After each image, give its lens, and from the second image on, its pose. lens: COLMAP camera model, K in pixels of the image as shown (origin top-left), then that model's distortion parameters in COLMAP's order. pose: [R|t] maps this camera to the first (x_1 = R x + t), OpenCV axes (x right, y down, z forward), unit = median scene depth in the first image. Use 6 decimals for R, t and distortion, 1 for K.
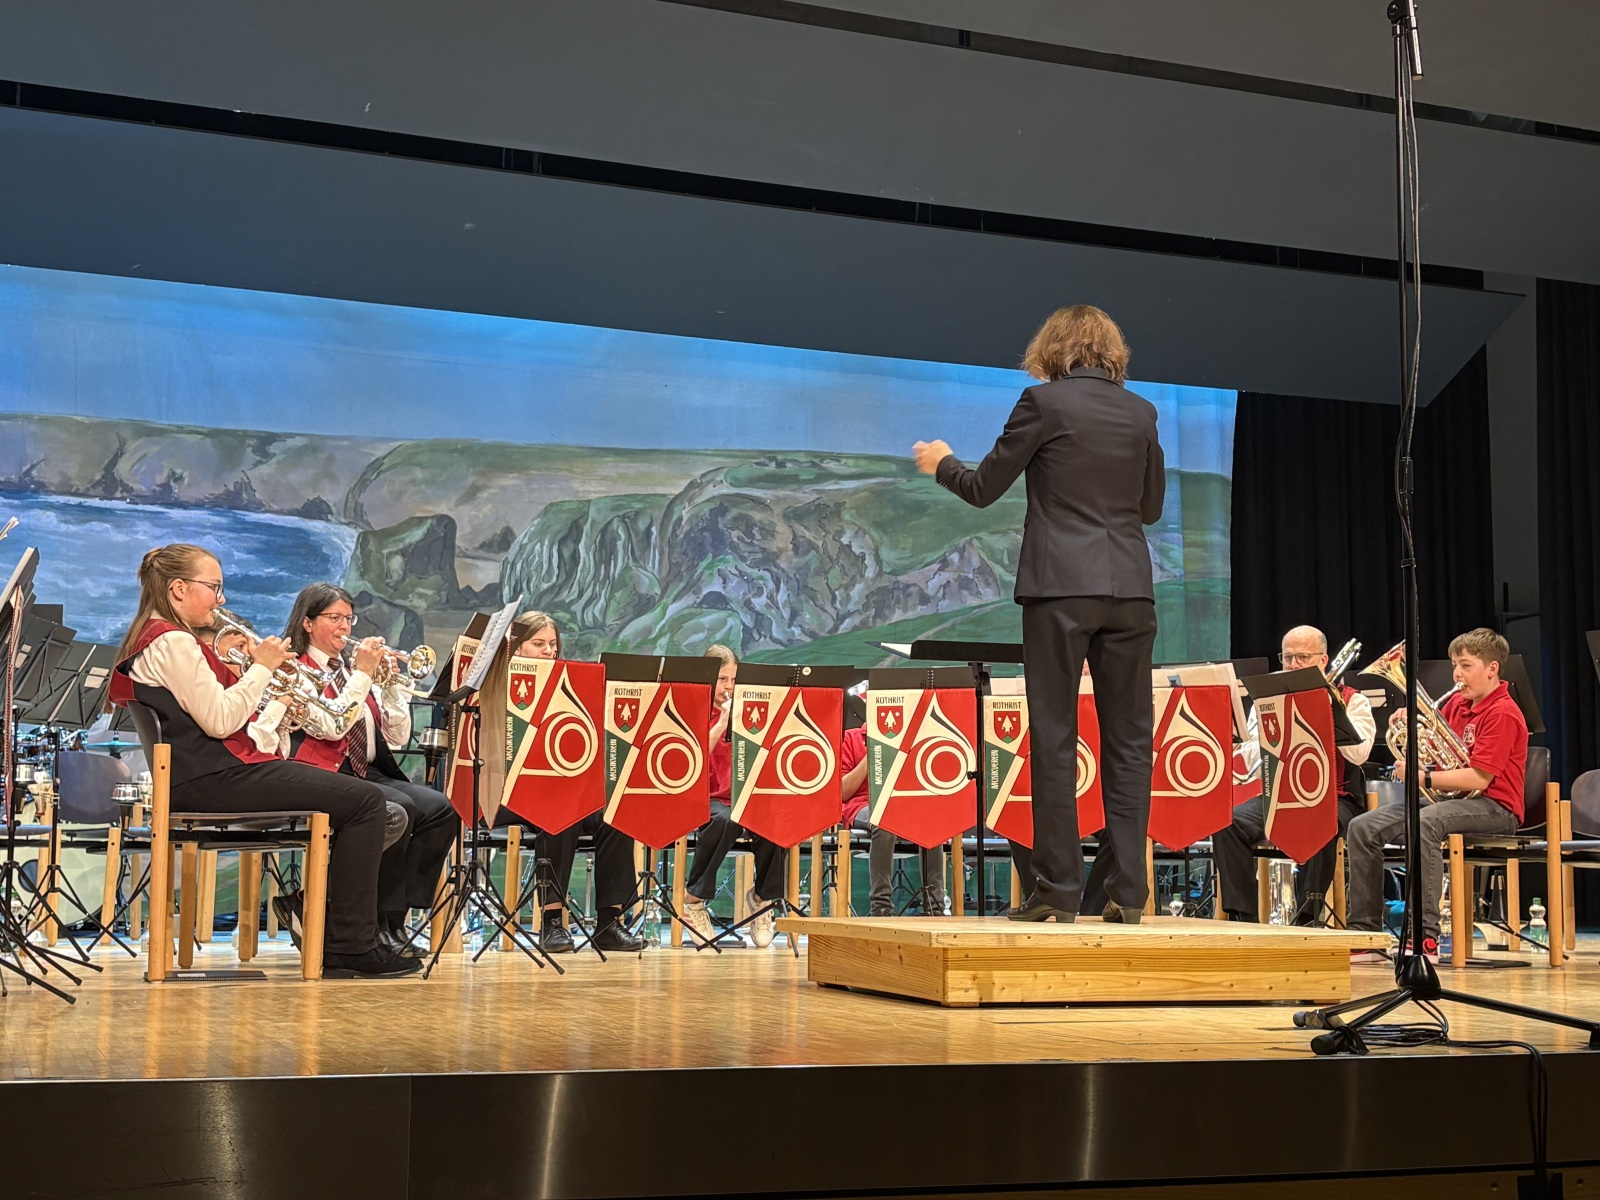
lens RADIAL K [[2163.6, 0, 801.8], [0, 2163.6, 622.2], [0, 0, 1]] dist [0.150934, 0.000000]
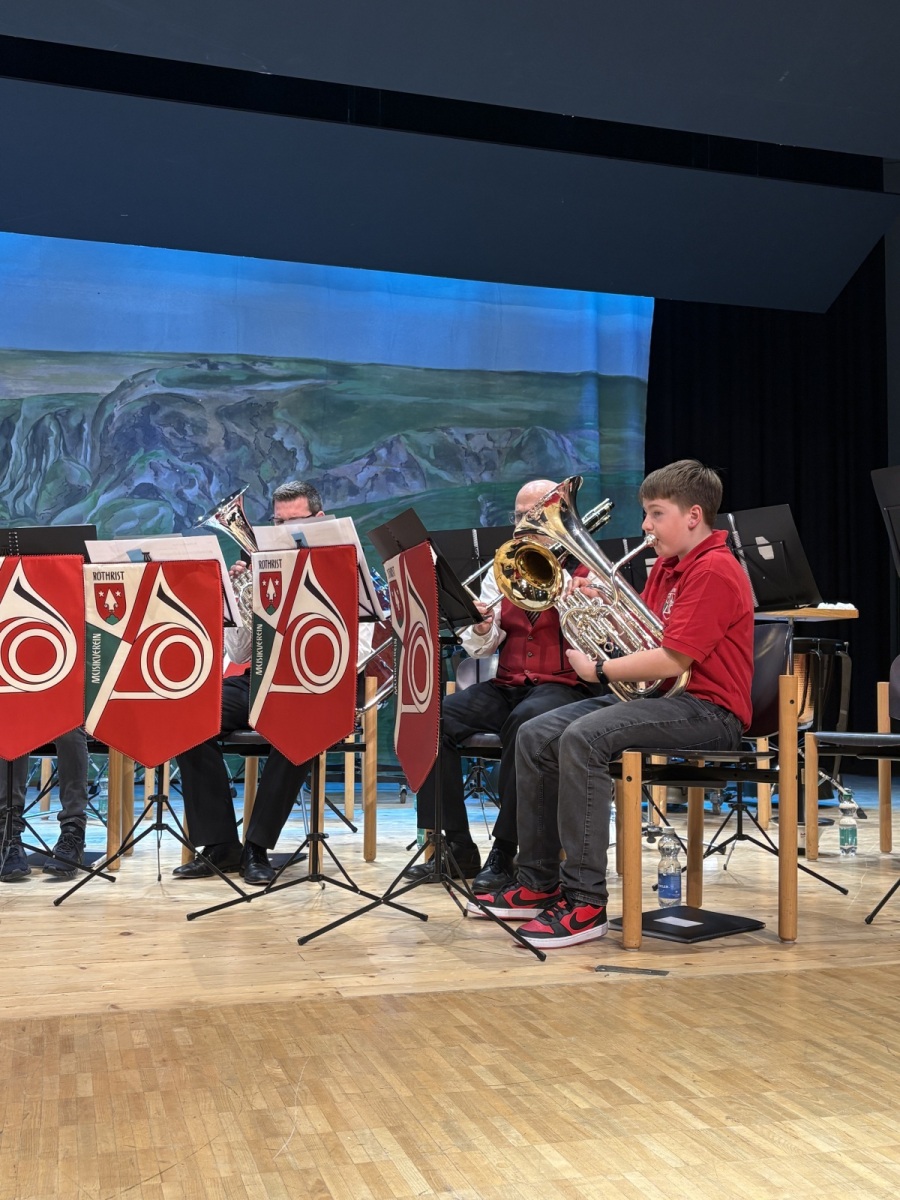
lens RADIAL K [[1292.1, 0, 455.9], [0, 1292.1, 634.8], [0, 0, 1]] dist [0.059039, 0.000000]
pose [[0.997062, -0.005242, -0.076422, 0.172755], [0.010607, 0.997492, 0.069974, 0.018881], [0.075863, -0.070579, 0.994617, 0.368934]]
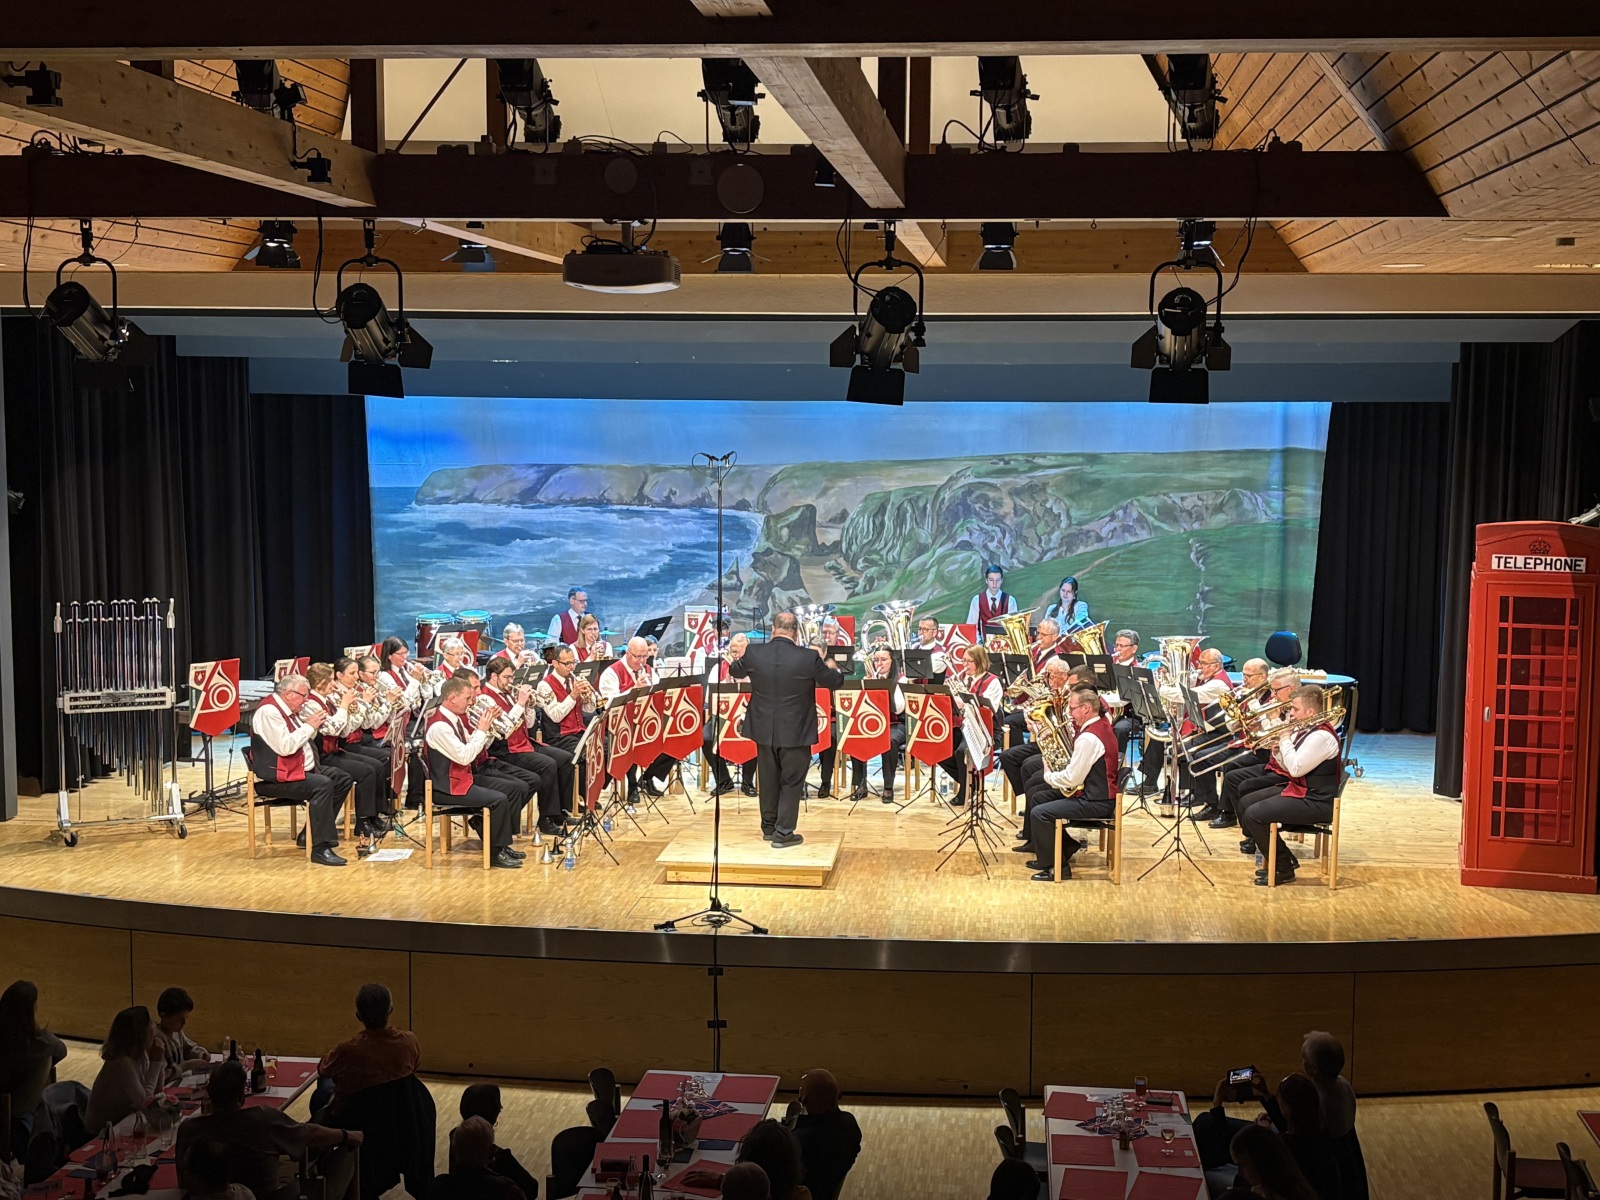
lens RADIAL K [[2181.1, 0, 791.2], [0, 2181.1, 596.5], [0, 0, 1]] dist [0.226832, 0.000000]
pose [[0.885729, 0.042773, -0.462227, 0.678409], [0.054248, 0.979385, 0.194580, -0.333060], [0.461021, -0.197420, 0.865150, -0.619218]]
